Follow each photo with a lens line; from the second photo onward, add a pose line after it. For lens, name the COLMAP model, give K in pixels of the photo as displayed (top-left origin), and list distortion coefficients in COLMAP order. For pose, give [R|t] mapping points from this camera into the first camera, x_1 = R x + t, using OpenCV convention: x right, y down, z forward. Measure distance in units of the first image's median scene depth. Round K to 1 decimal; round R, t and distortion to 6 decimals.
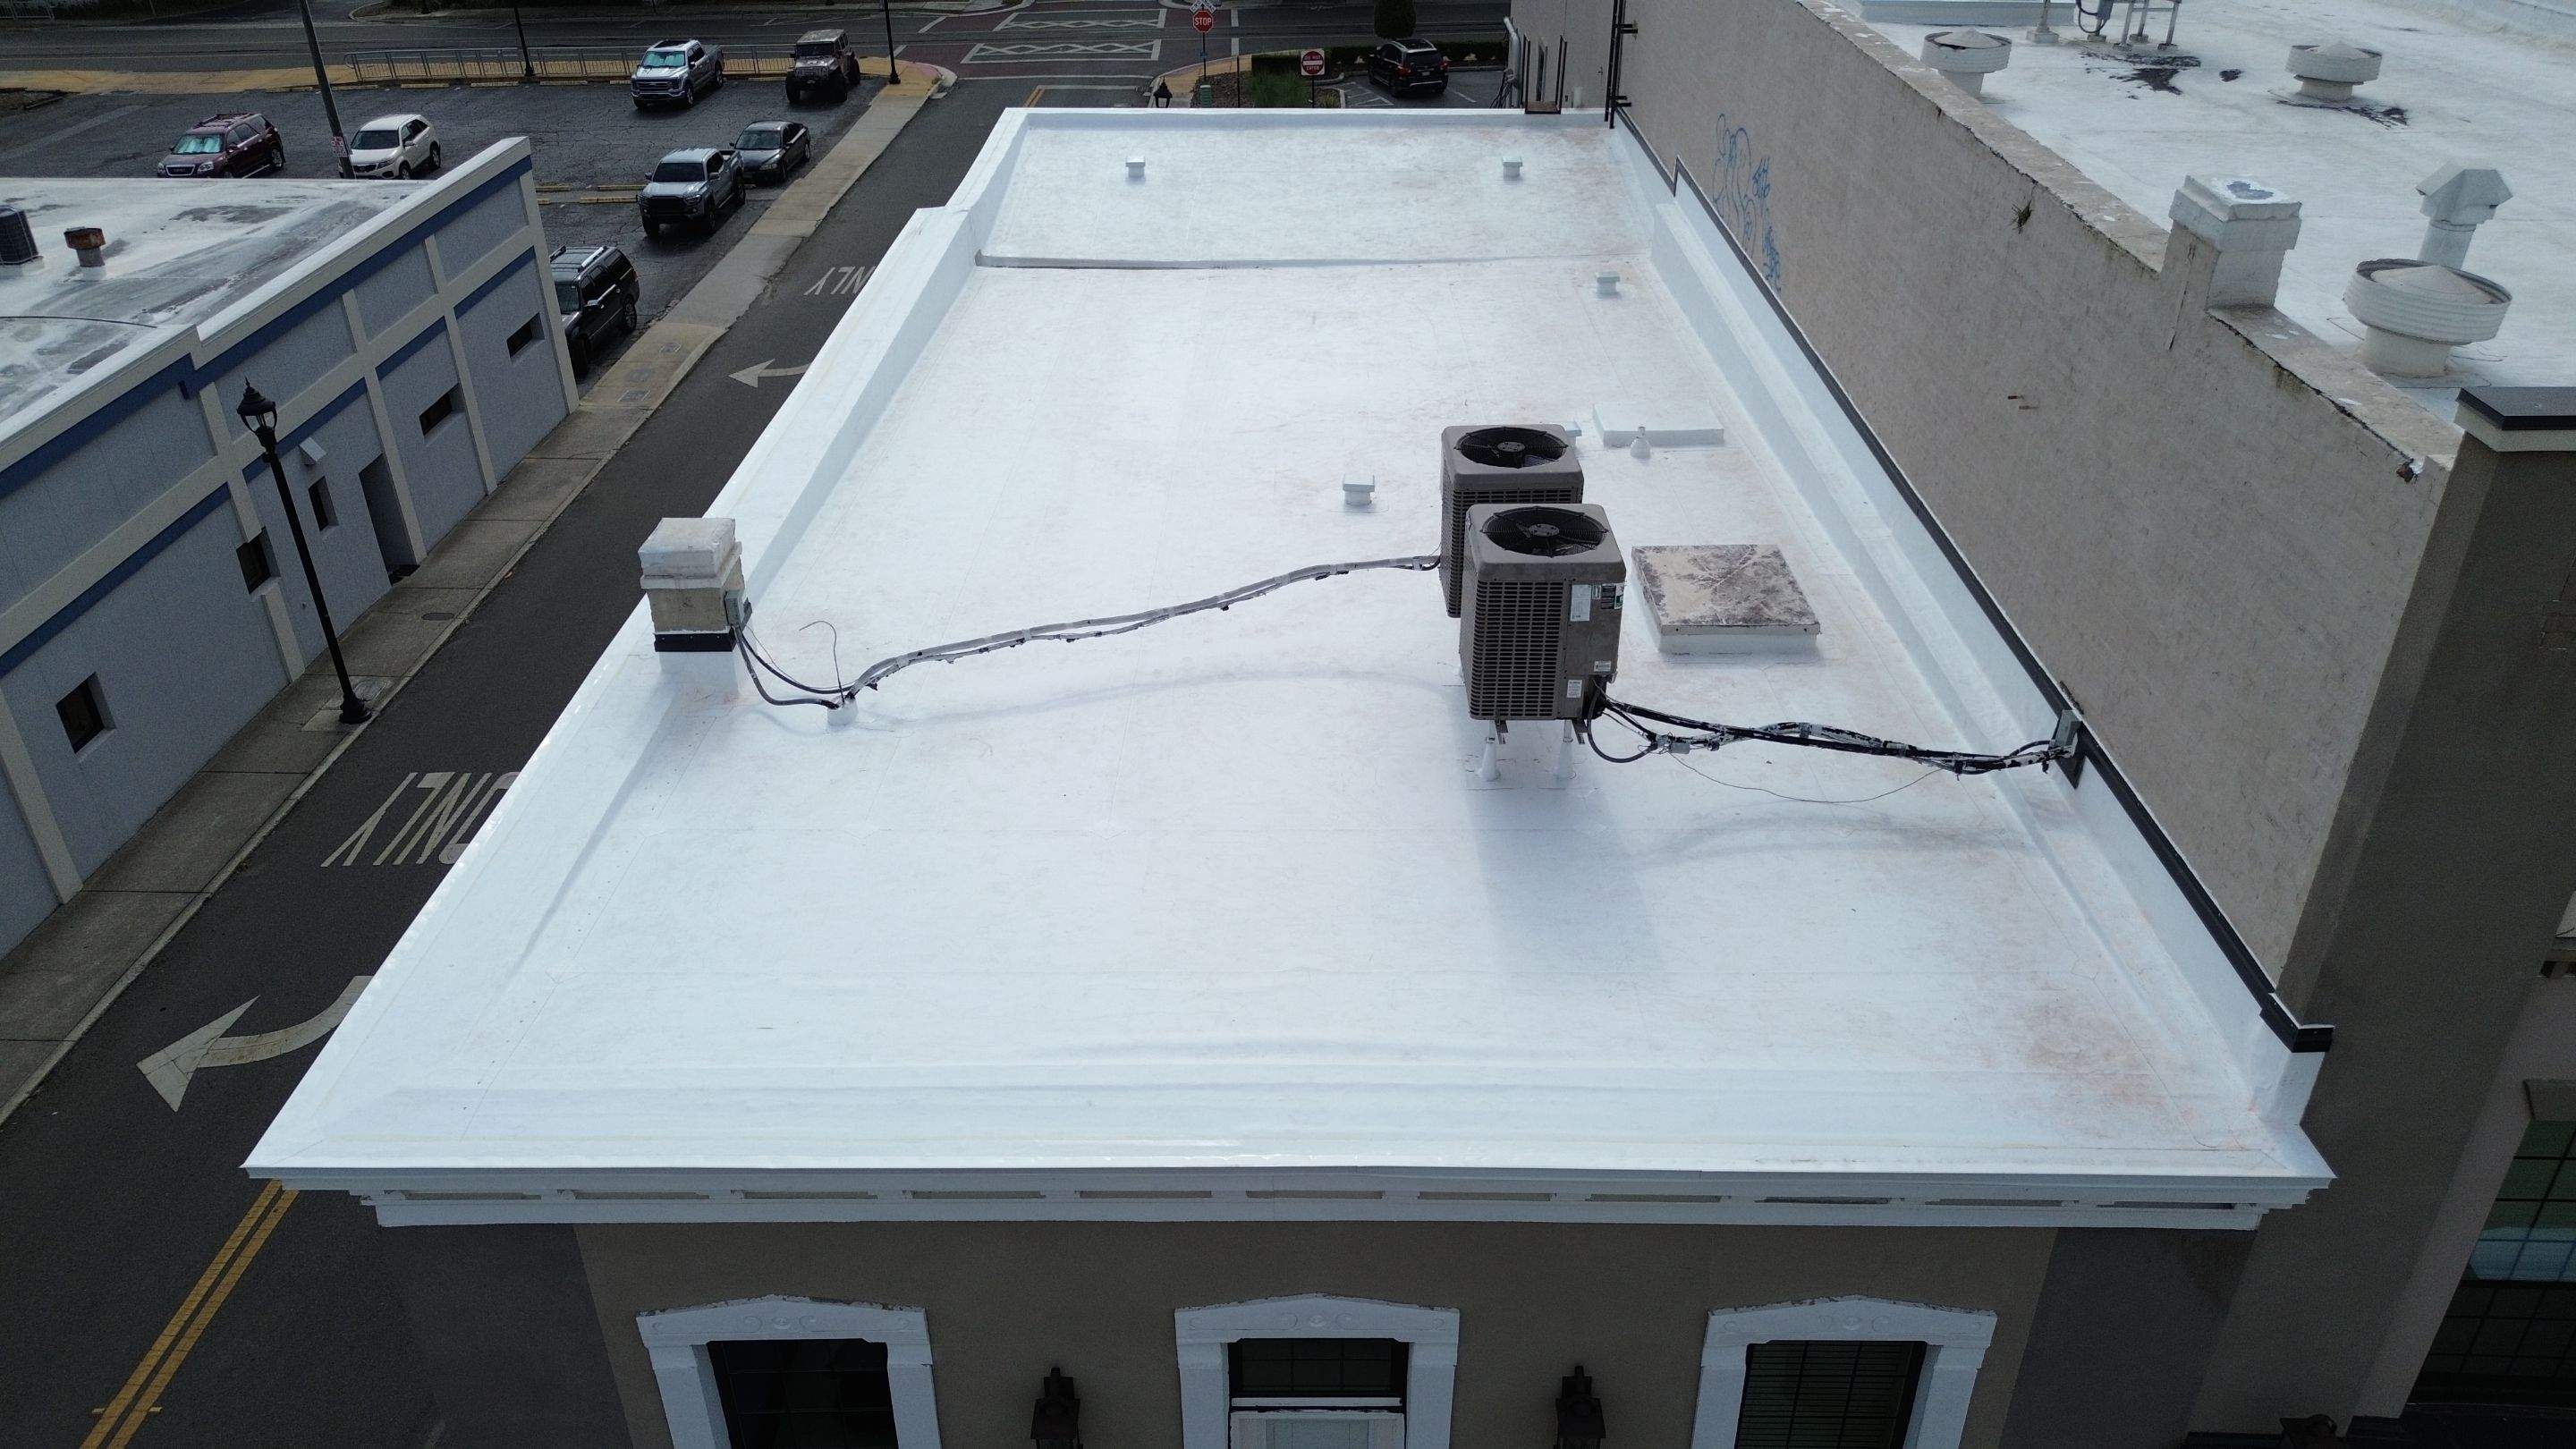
lens RADIAL K [[1826.2, 0, 1296.3], [0, 1826.2, 725.3], [0, 0, 1]] dist [0.046049, -0.034930]
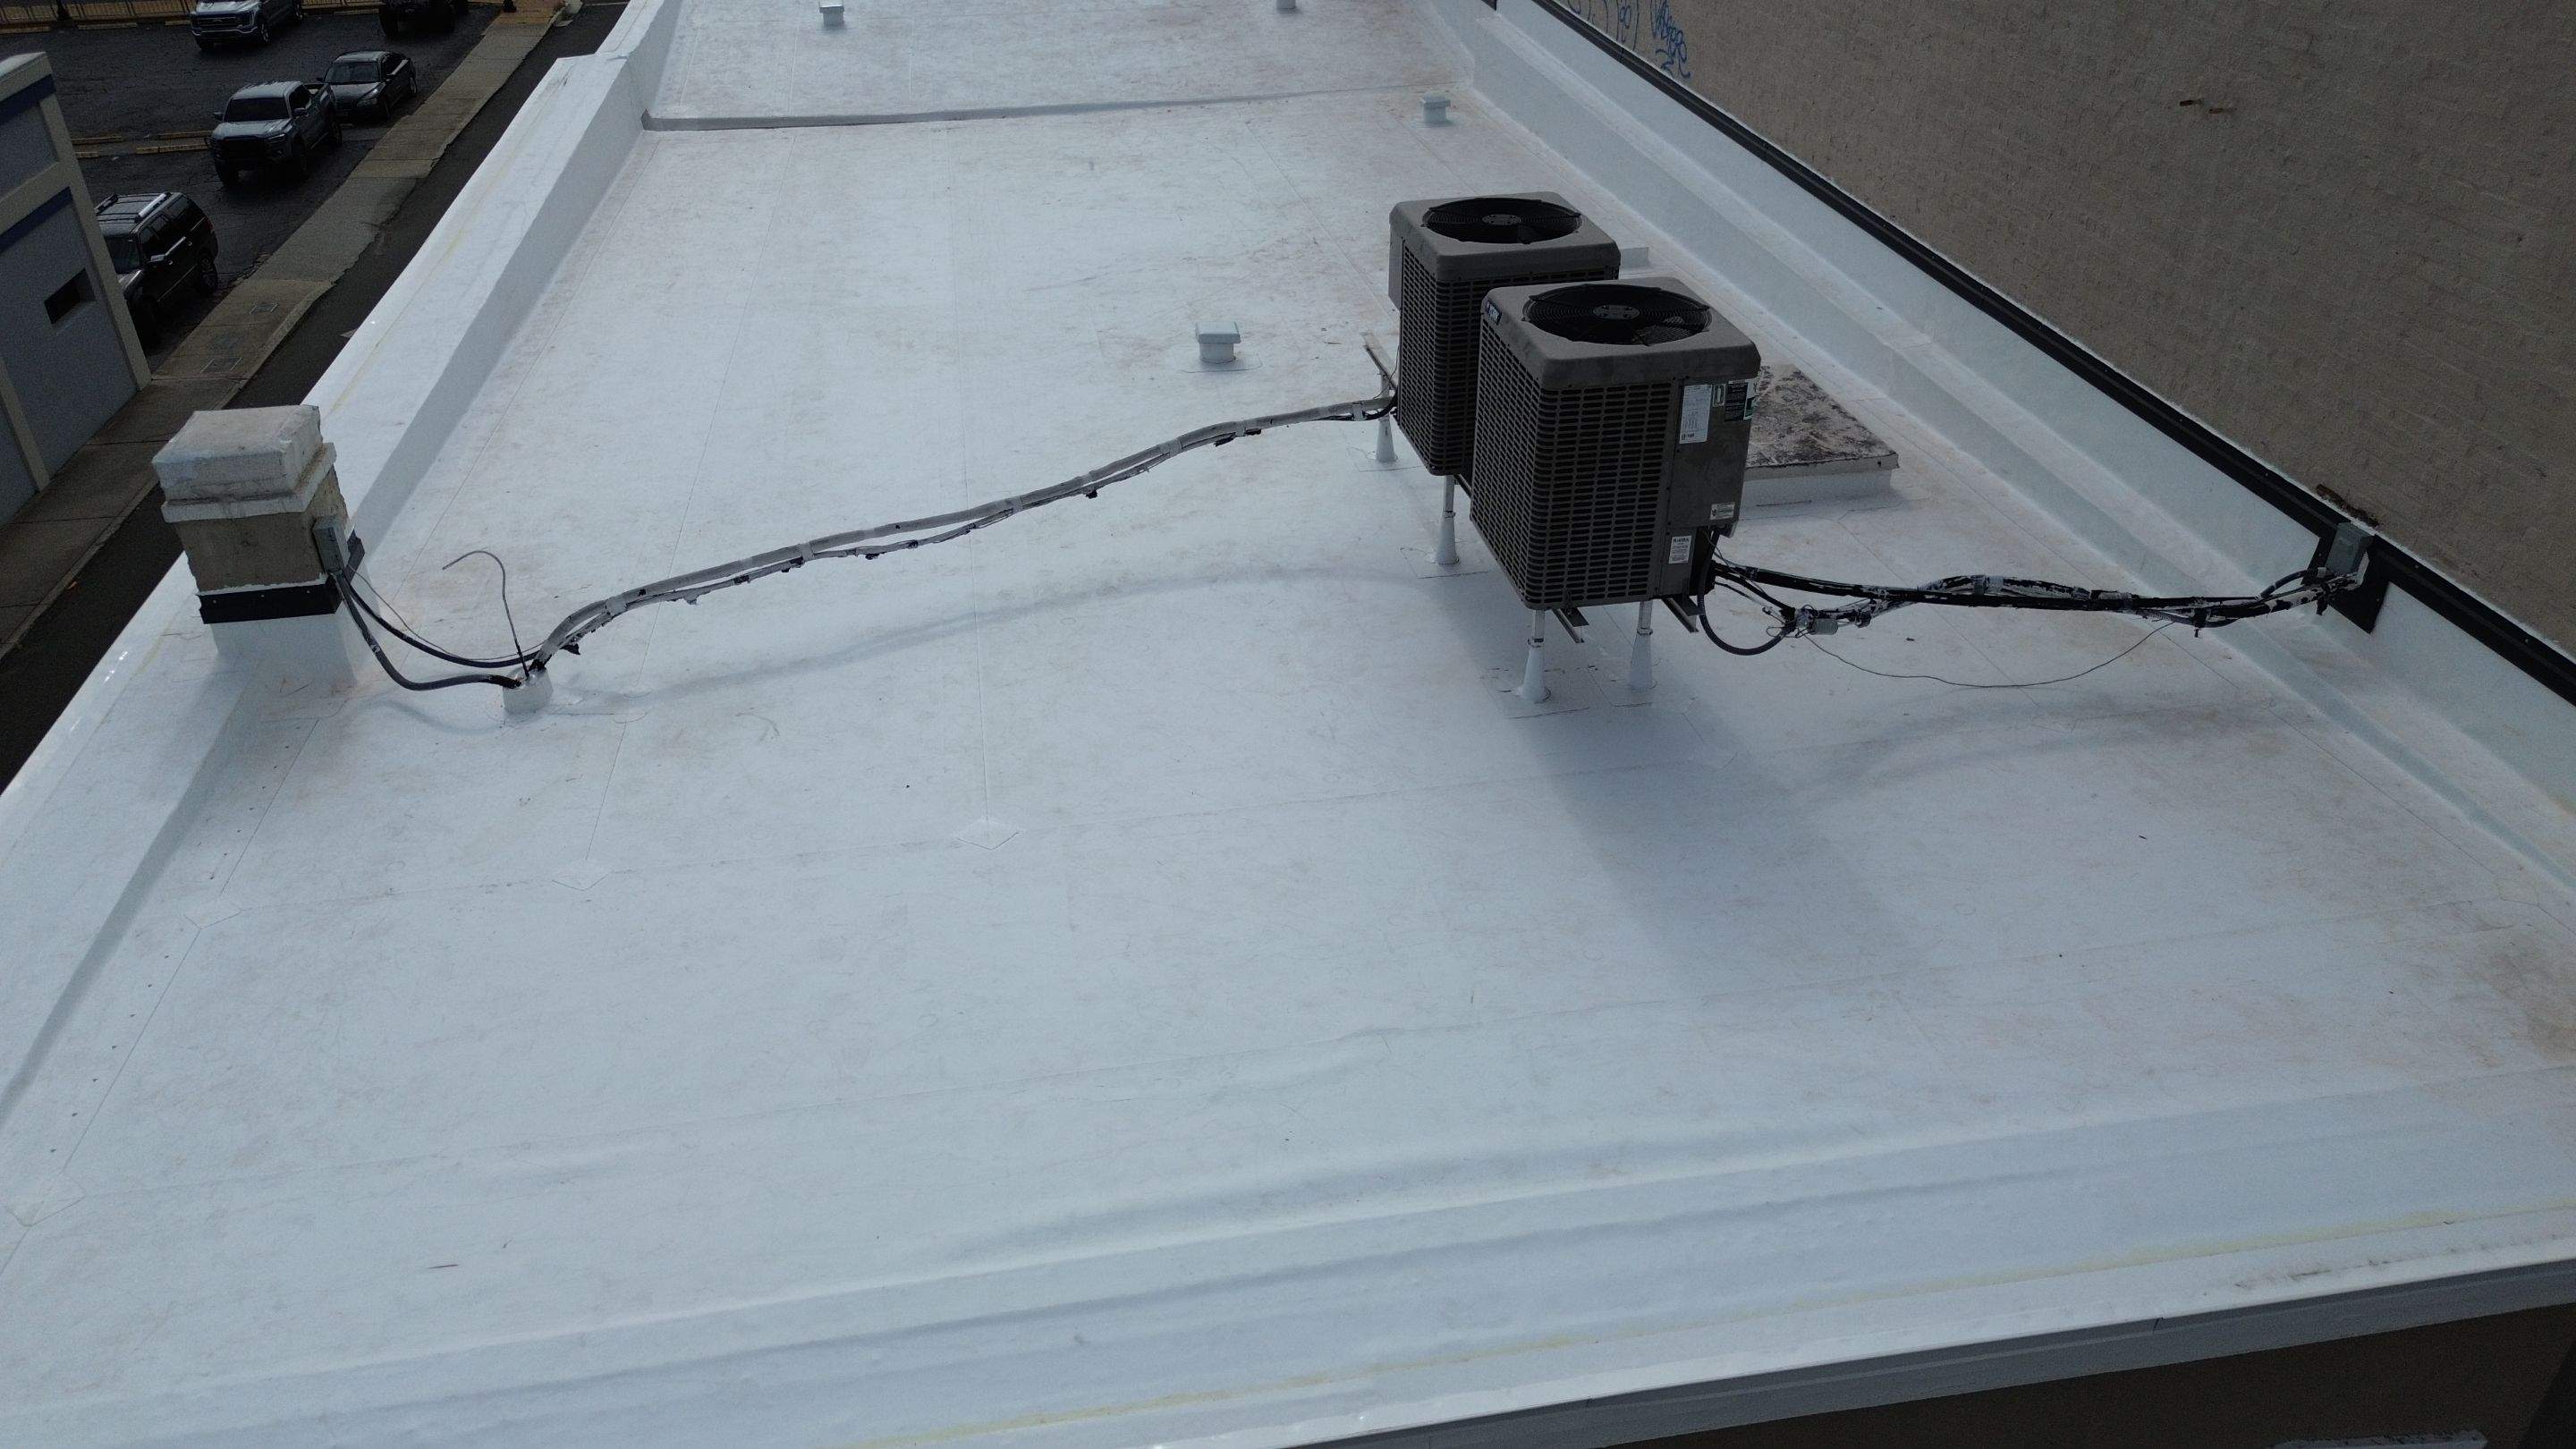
lens RADIAL K [[1826.2, 0, 1301.7], [0, 1826.2, 720.2], [0, 0, 1]] dist [0.046049, -0.034930]
pose [[0.983292, -0.095216, 0.155150, -0.078008], [0.091661, 0.995341, 0.029925, 0.007806], [-0.157276, -0.015204, 0.987438, 0.305612]]
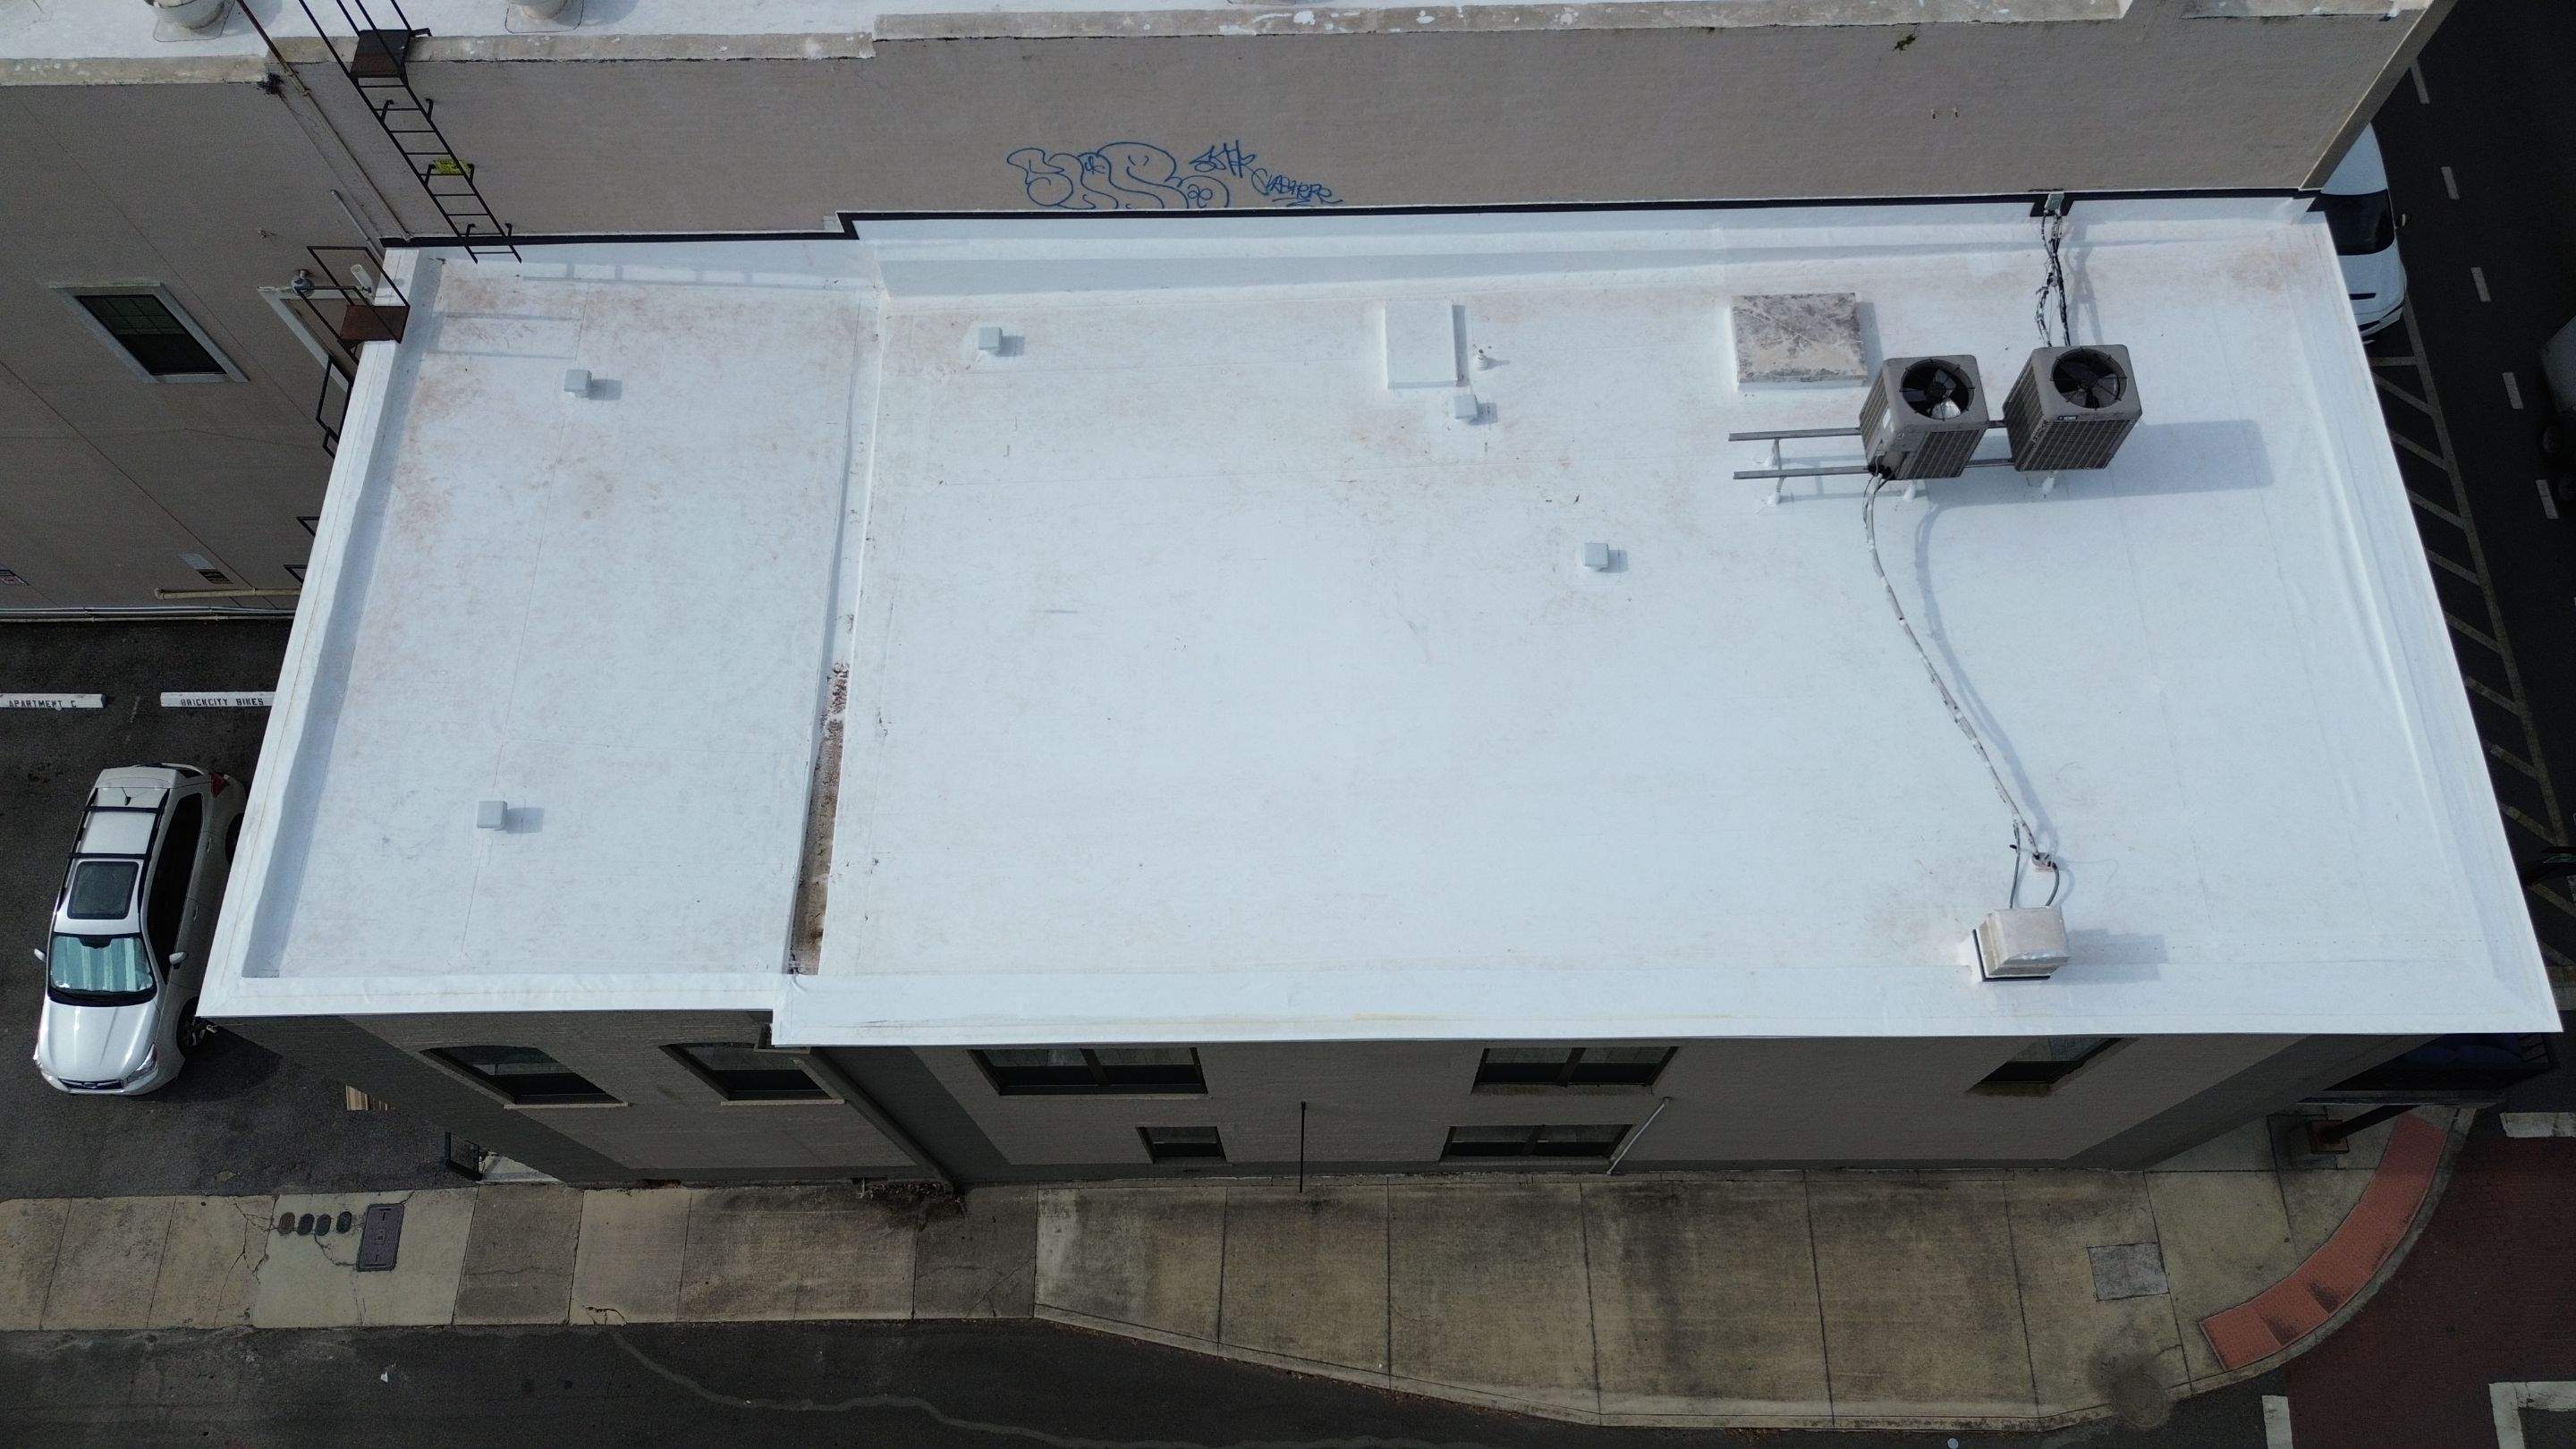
lens RADIAL K [[1826.2, 0, 1298.1], [0, 1826.2, 715.8], [0, 0, 1]] dist [0.046049, -0.034930]
pose [[-0.010592, -0.909940, 0.414604, -0.707220], [0.522998, 0.348352, 0.777897, -1.428298], [-0.852268, 0.225076, 0.472207, 0.750170]]
